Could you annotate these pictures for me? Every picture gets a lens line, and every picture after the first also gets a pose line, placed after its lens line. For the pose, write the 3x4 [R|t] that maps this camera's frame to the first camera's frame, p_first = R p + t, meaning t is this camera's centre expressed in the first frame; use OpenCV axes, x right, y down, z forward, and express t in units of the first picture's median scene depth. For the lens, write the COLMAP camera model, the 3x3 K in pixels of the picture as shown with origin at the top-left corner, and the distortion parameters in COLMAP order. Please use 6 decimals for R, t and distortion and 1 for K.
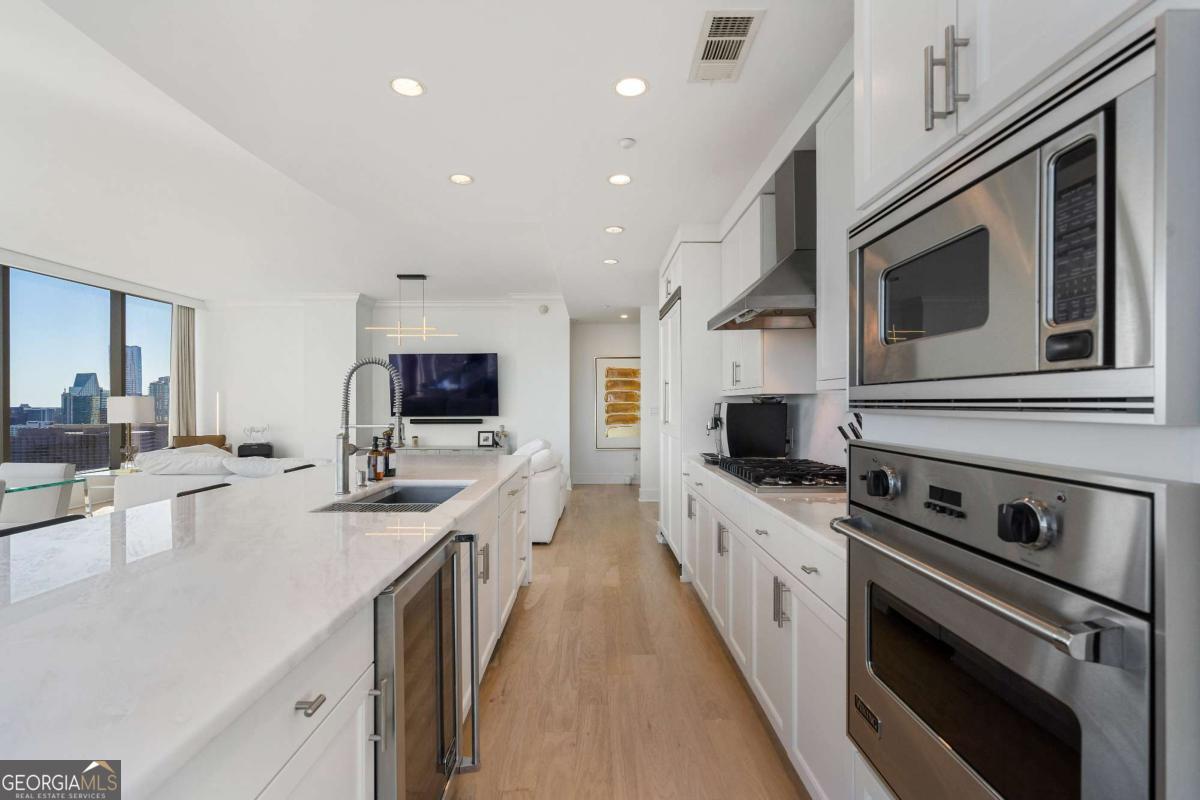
lens RADIAL K [[558.8, 0, 604.2], [0, 558.8, 402.4], [0, 0, 1]] dist [-0.004776, 0.002549]
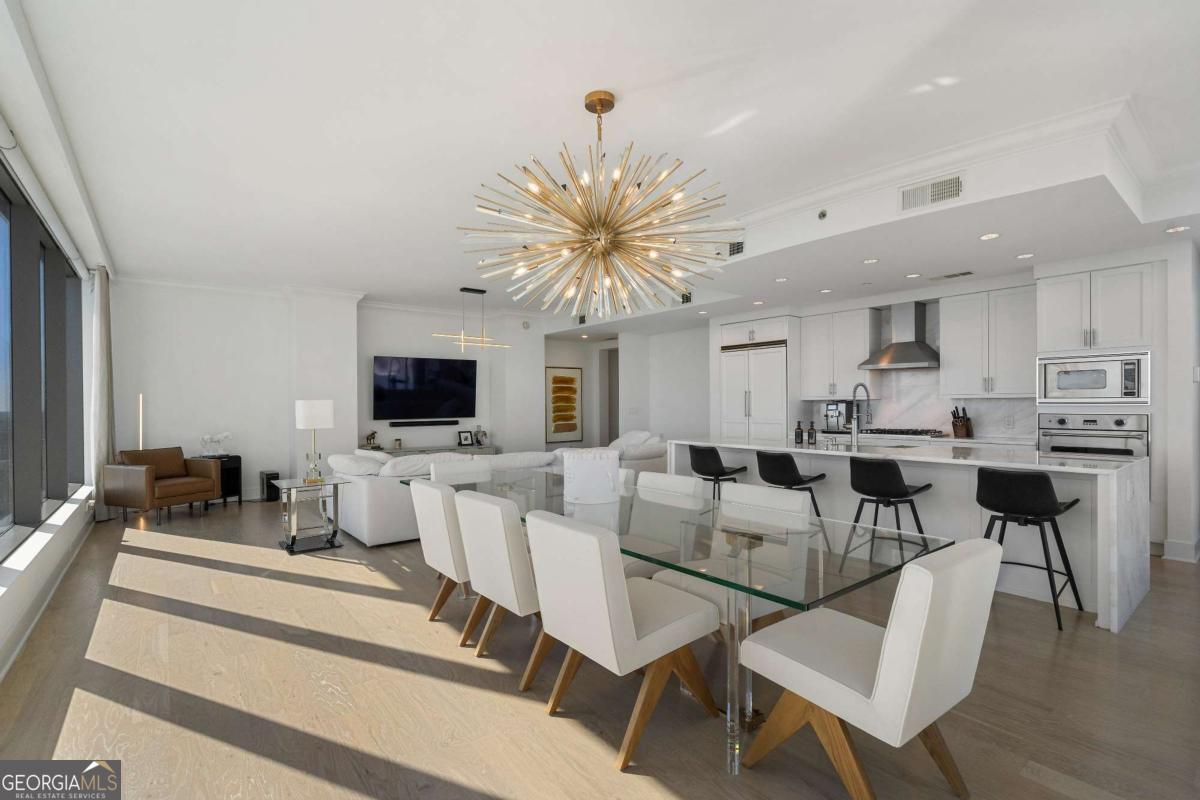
lens RADIAL K [[558.8, 0, 601.6], [0, 558.8, 405.1], [0, 0, 1]] dist [-0.004776, 0.002549]
pose [[0.771591, -0.004953, 0.636100, -0.844447], [0.004296, 0.999987, 0.002575, -0.001155], [-0.636104, 0.000745, 0.771603, -0.009823]]
